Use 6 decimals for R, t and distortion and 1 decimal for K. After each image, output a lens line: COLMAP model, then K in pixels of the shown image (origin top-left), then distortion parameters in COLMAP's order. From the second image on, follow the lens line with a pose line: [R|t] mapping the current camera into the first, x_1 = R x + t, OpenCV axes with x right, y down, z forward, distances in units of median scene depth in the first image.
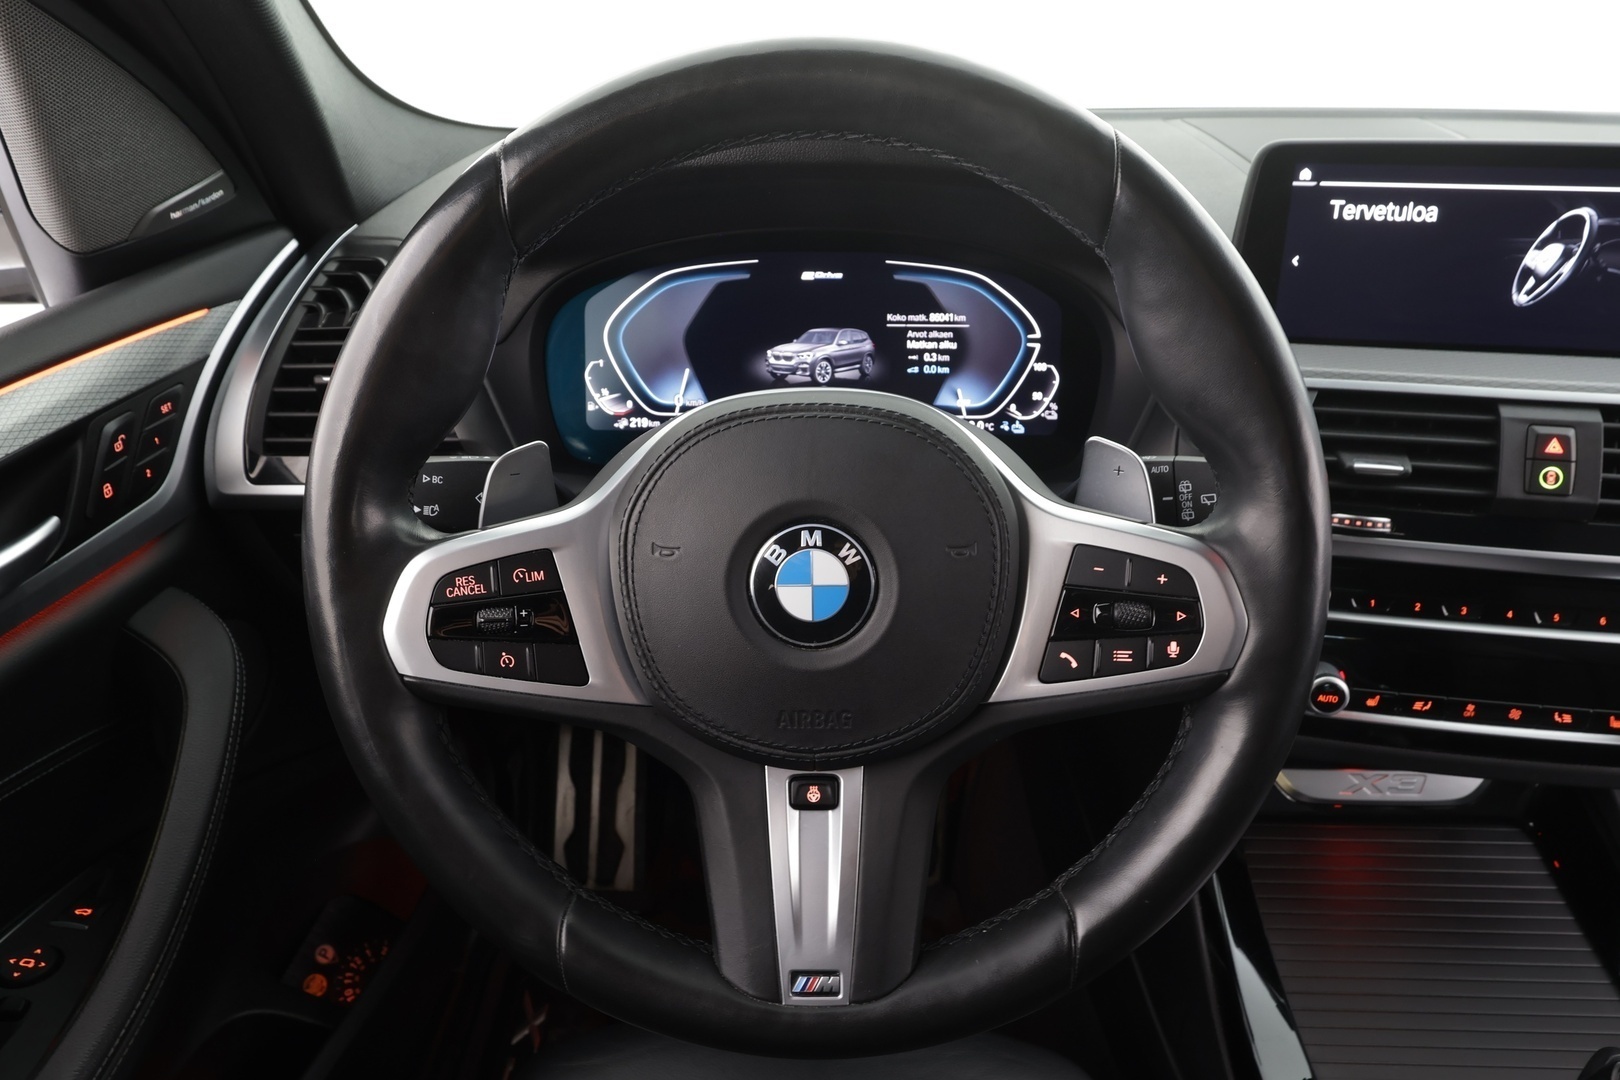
lens RADIAL K [[1004.2, 0, 811.8], [0, 1004.2, 546.3], [0, 0, 1]] dist [-0.003338, 0.002940]
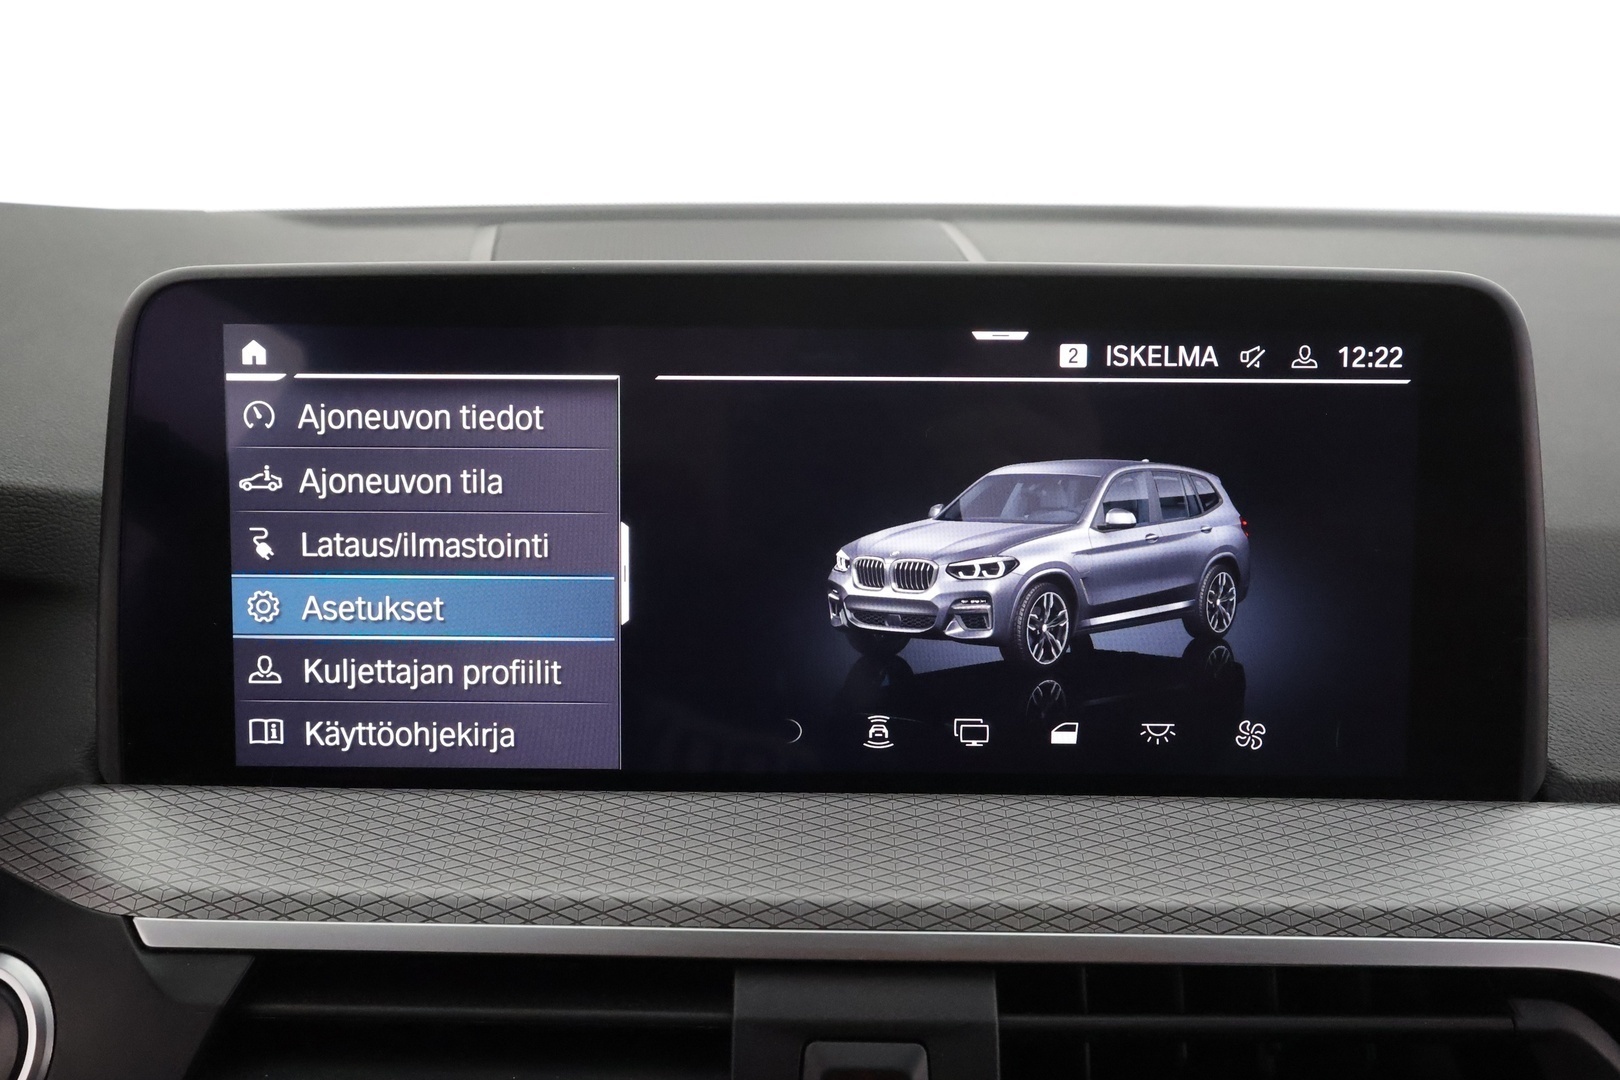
lens RADIAL K [[1337.8, 0, 809.0], [0, 1337.8, 541.3], [0, 0, 1]] dist [-0.001051, 0.000488]
pose [[0.988610, -0.041704, 0.144604, 0.628039], [0.066602, 0.982864, -0.171878, -0.201556], [-0.134958, 0.179551, 0.974447, 0.495801]]
